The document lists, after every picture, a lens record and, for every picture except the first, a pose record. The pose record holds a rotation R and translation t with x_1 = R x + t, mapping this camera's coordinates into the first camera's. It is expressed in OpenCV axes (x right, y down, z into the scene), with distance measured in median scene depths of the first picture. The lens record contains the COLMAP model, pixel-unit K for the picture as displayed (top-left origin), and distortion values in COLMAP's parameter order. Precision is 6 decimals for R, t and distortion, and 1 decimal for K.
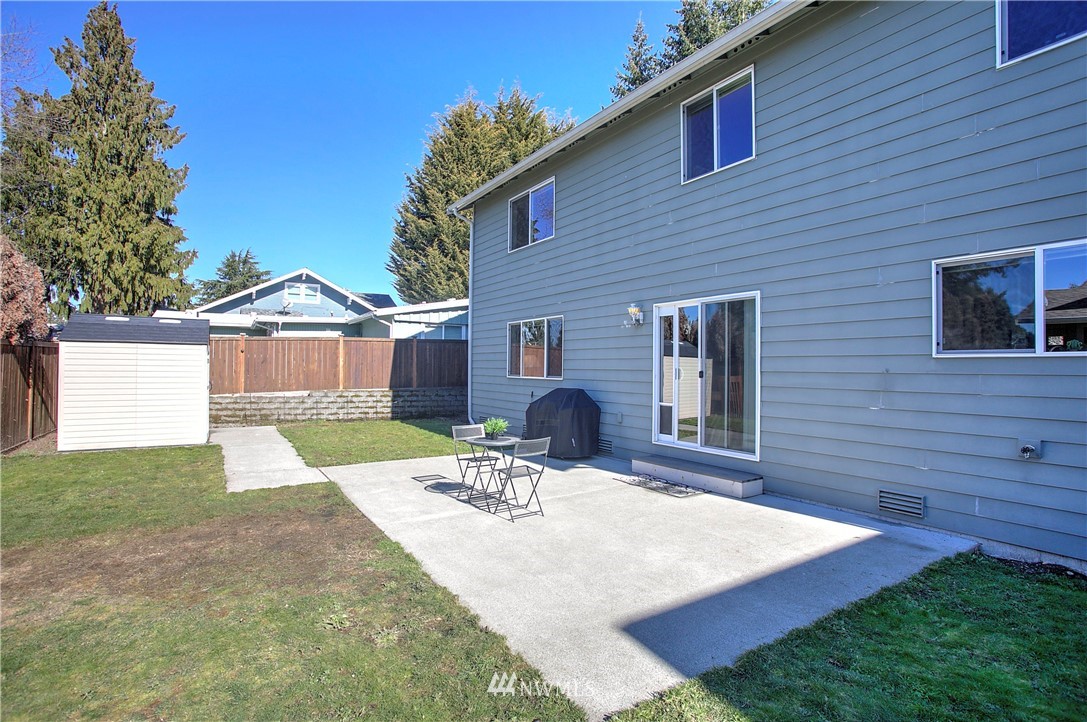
lens RADIAL K [[517.5, 0, 530.5], [0, 517.5, 361.9], [0, 0, 1]] dist [-0.001466, 0.000437]
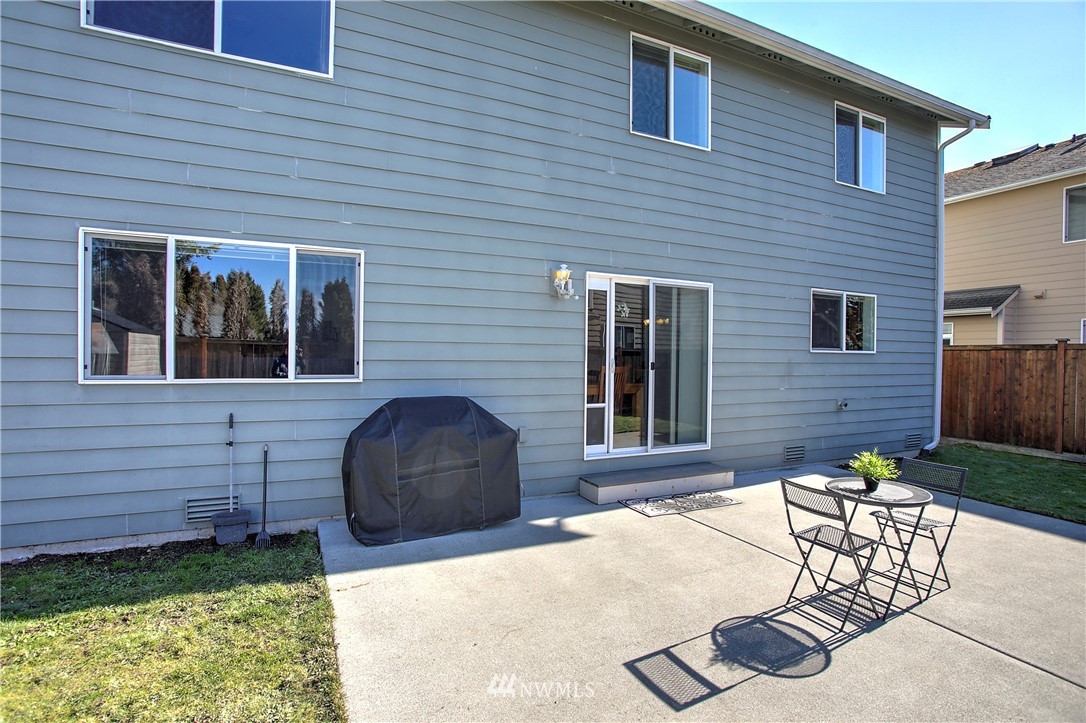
lens RADIAL K [[534.5, 0, 543.0], [0, 534.5, 361.5], [0, 0, 1]] dist [-0.062206, 0.040255]
pose [[0.138351, -0.022634, 0.990125, -0.582806], [-0.022942, 0.999397, 0.026052, -0.002280], [-0.990118, -0.026320, 0.137748, 1.062175]]
